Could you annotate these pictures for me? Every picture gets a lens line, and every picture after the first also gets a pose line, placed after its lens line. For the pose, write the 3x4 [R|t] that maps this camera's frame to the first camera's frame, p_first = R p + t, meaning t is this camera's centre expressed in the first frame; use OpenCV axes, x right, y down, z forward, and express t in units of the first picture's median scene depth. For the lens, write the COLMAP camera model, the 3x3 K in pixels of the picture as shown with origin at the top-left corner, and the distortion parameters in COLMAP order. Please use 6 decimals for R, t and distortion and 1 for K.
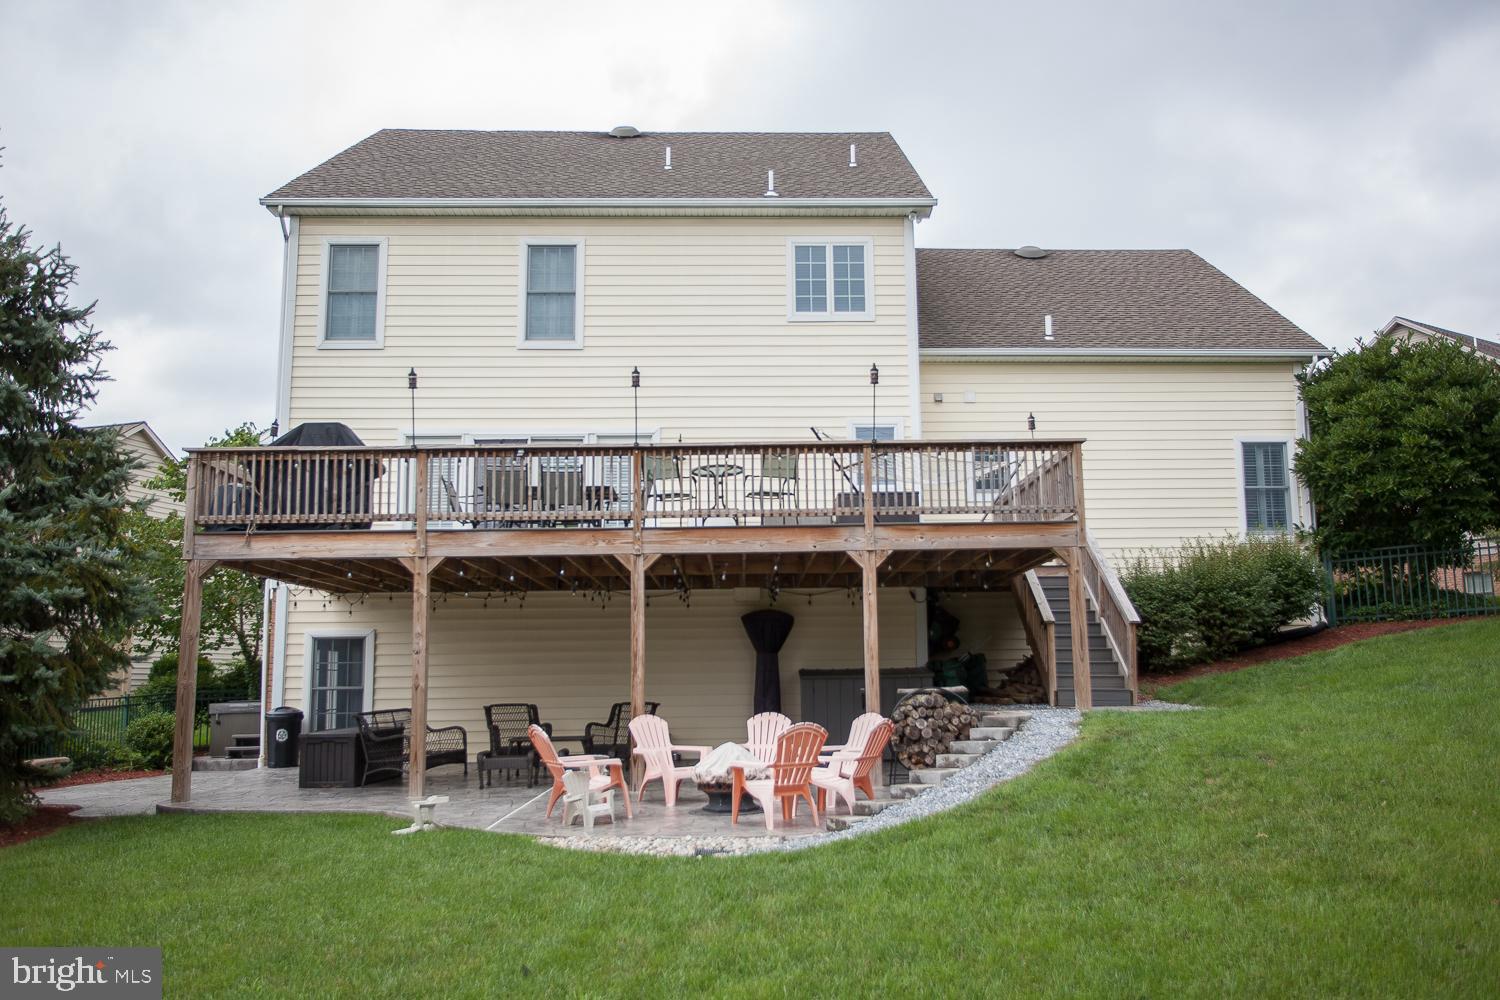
lens RADIAL K [[1221.3, 0, 750.0], [0, 1221.3, 500.0], [0, 0, 1]] dist [0.030898, 0.000733]
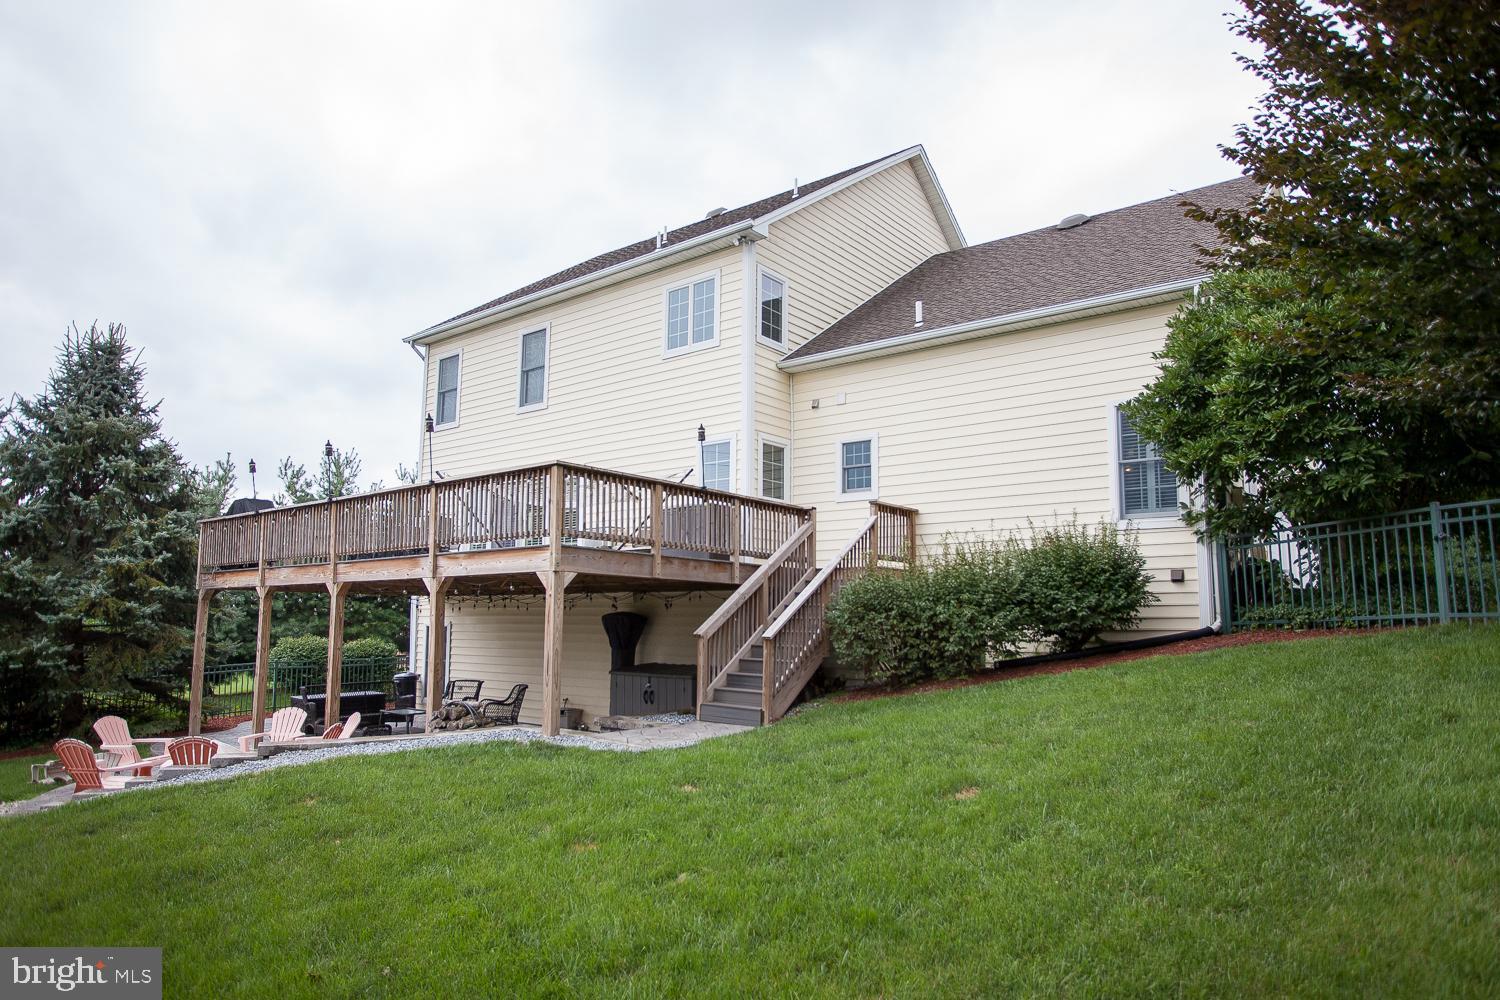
lens RADIAL K [[925.2, 0, 750.0], [0, 925.2, 500.0], [0, 0, 1]] dist [0.000123, 0.000114]
pose [[0.755572, -0.067136, -0.651616, 0.655872], [0.080097, 0.996739, -0.009819, 0.001127], [0.650150, -0.044774, 0.758485, 0.387189]]
